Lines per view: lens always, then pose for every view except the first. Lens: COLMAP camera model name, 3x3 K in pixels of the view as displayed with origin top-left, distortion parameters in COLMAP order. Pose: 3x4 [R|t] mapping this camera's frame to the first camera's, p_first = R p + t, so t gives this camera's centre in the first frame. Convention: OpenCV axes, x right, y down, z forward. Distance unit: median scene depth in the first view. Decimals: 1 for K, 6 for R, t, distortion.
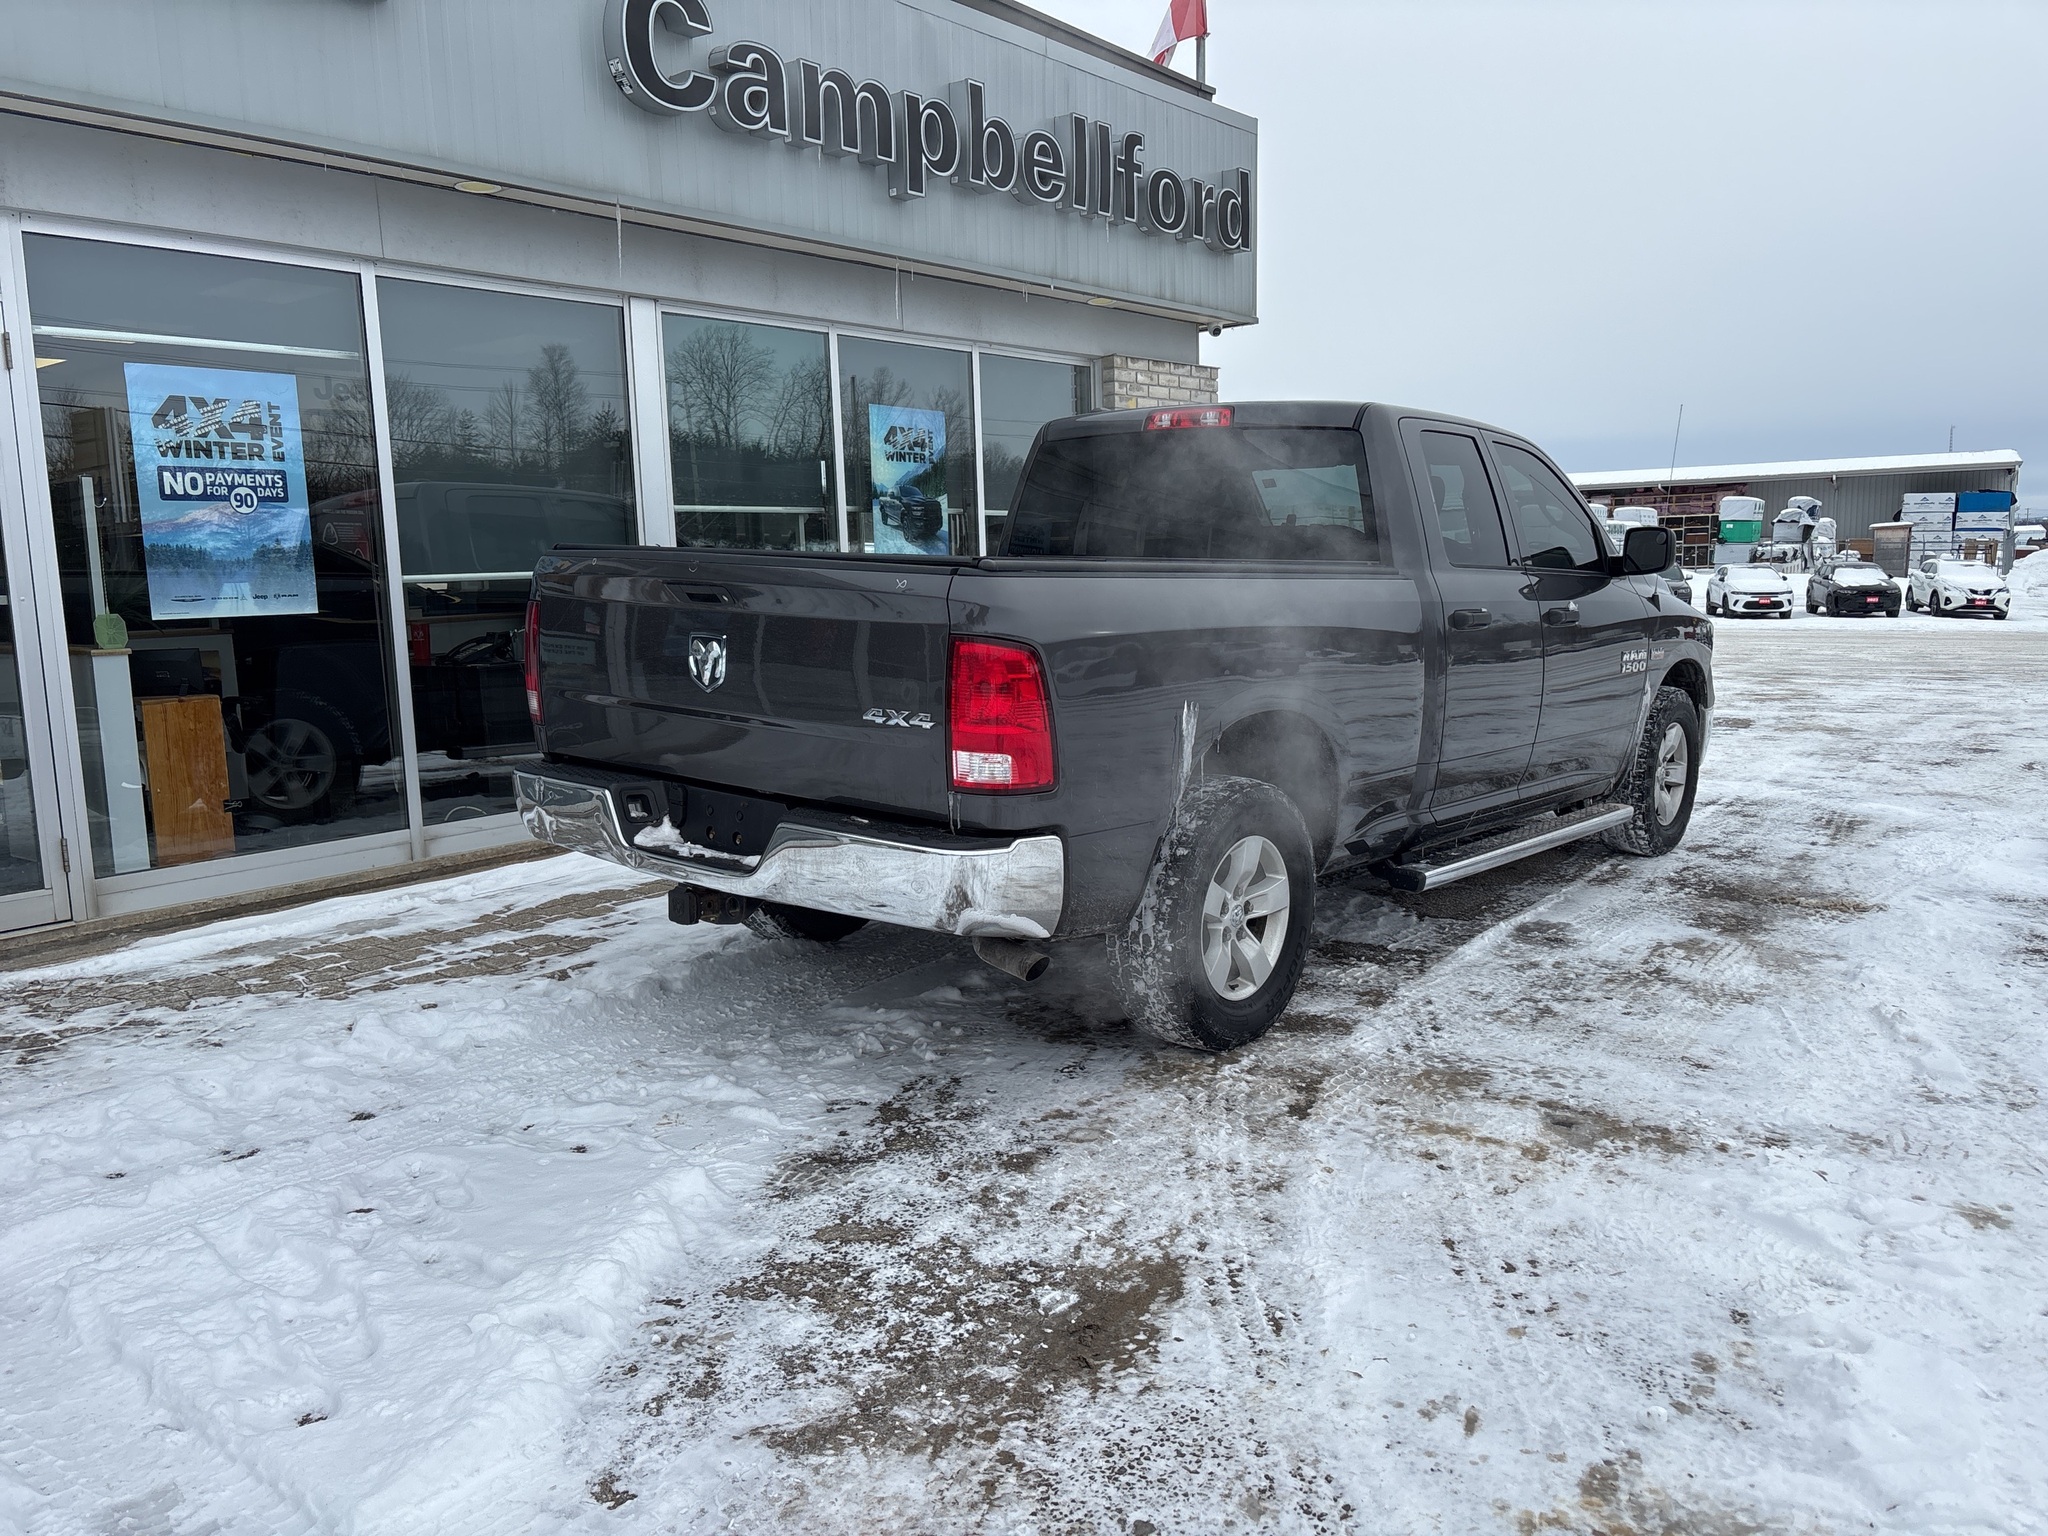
lens RADIAL K [[1550.3, 0, 1031.1], [0, 1550.3, 772.3], [0, 0, 1]] dist [0.036670, -0.039236]
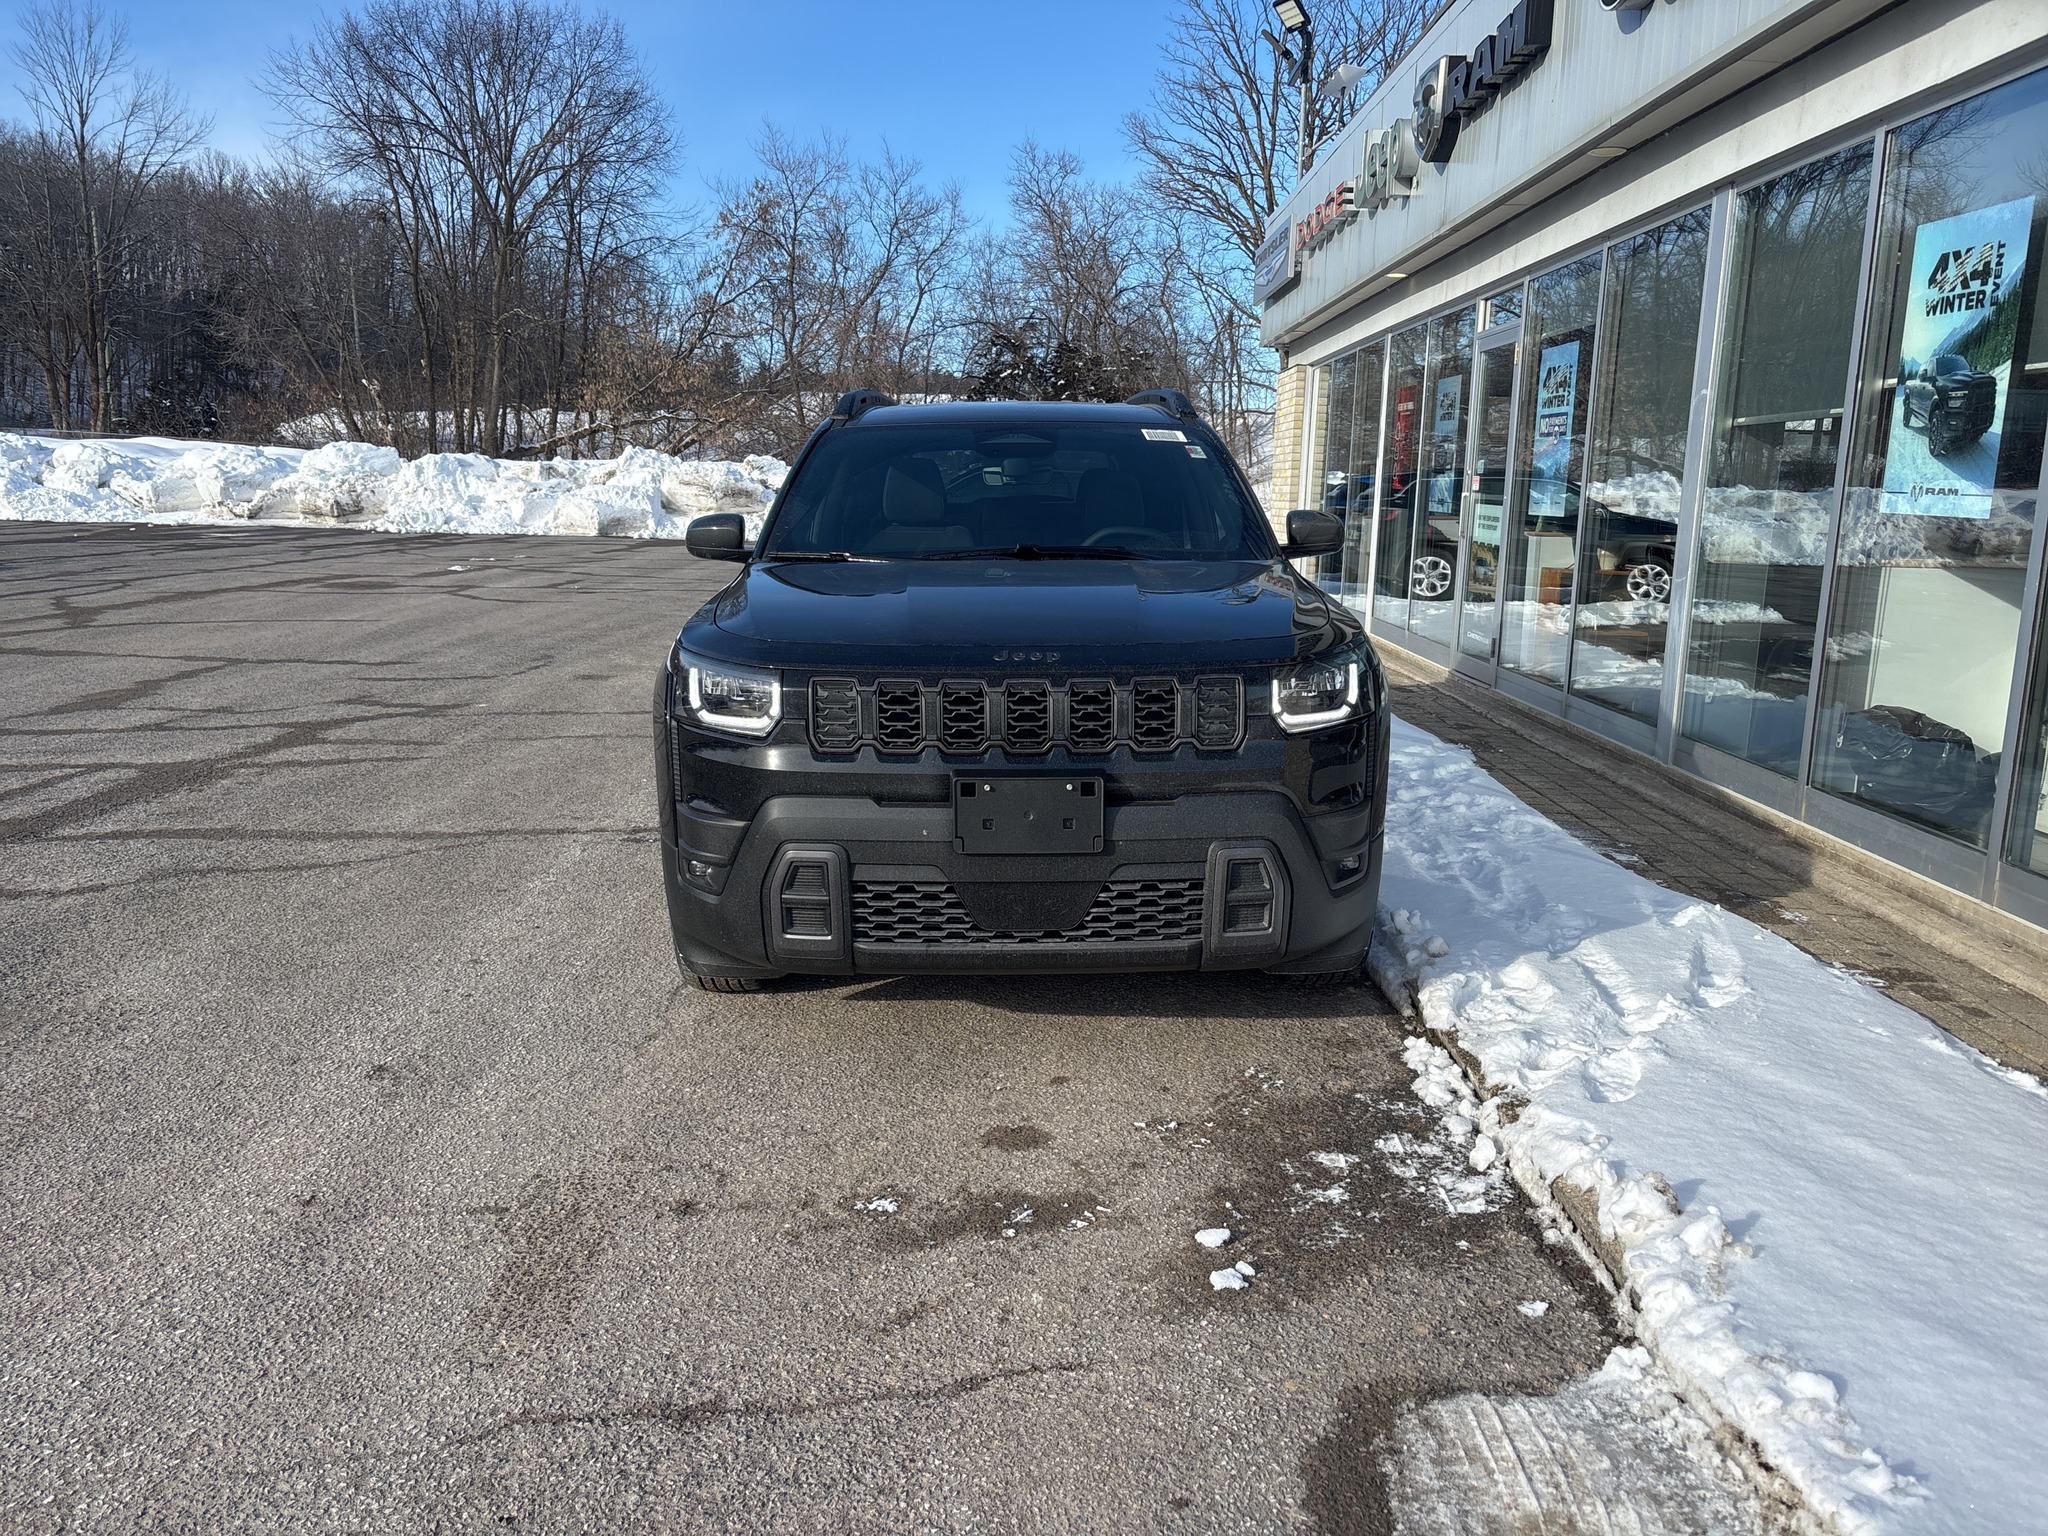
lens RADIAL K [[1543.5, 0, 1027.0], [0, 1543.5, 763.6], [0, 0, 1]] dist [0.040637, -0.040452]
pose [[-0.774163, 0.124042, -0.620714, 0.632342], [-0.082278, 0.952572, 0.292979, -0.210041], [0.627616, 0.277884, -0.727240, 1.437007]]
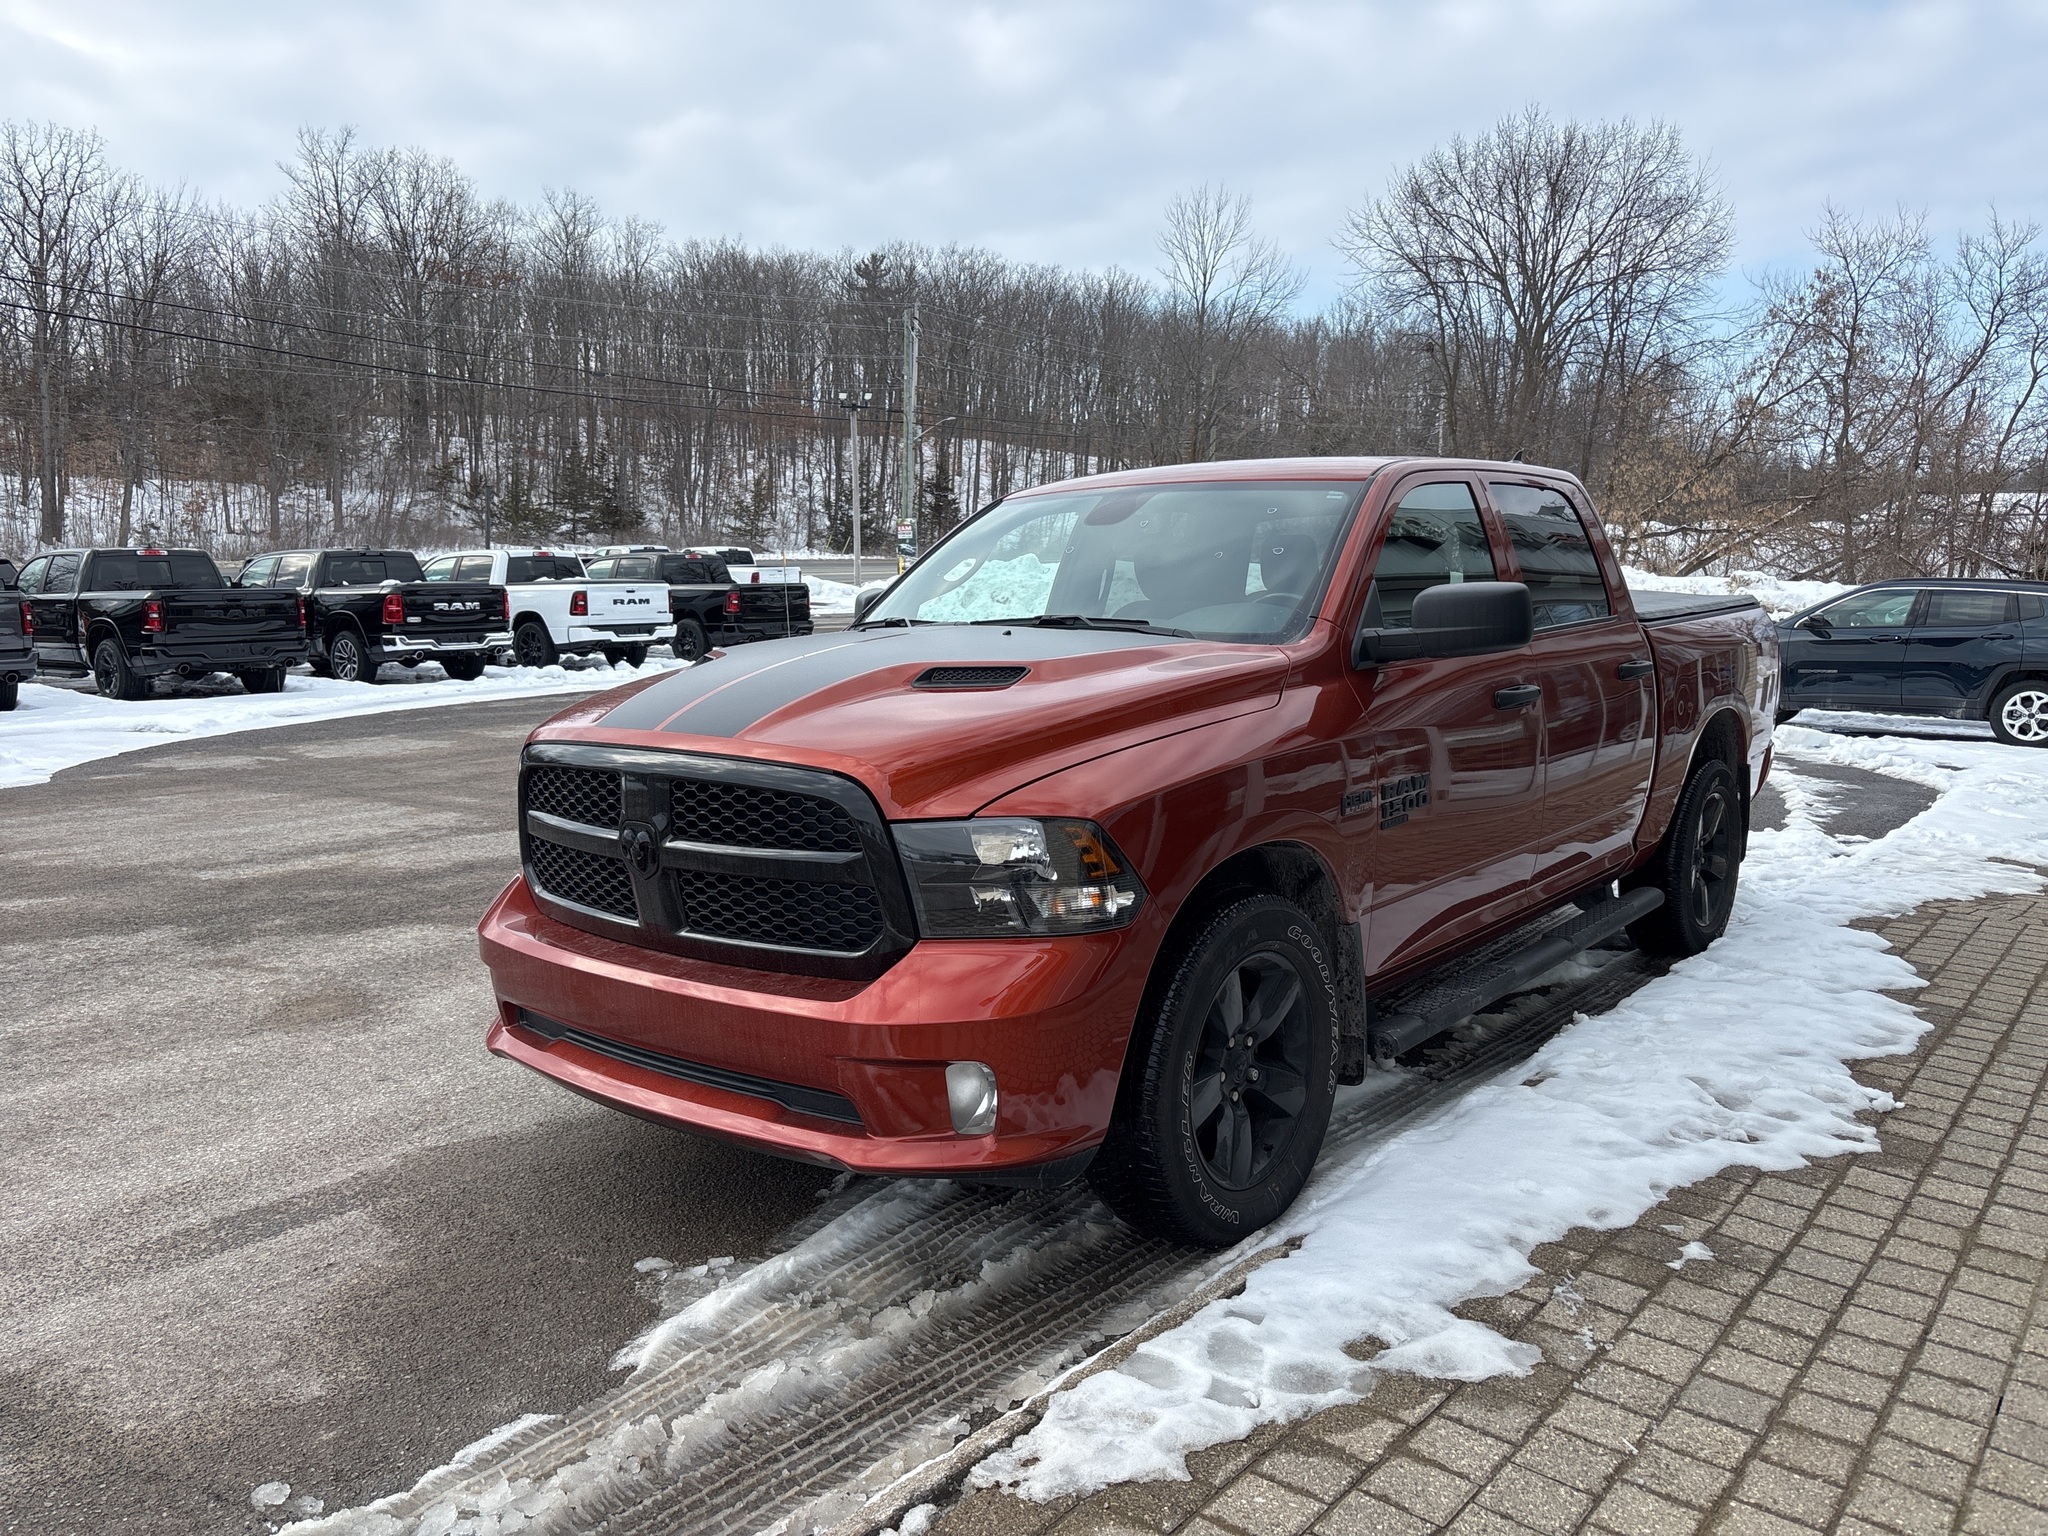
lens RADIAL K [[1546.2, 0, 1030.4], [0, 1546.2, 776.7], [0, 0, 1]] dist [0.042771, -0.050059]
pose [[-0.999763, 0.004361, -0.021347, 0.263474], [-0.001397, 0.964925, 0.262524, -0.236562], [0.021743, 0.262491, -0.964689, 1.532634]]
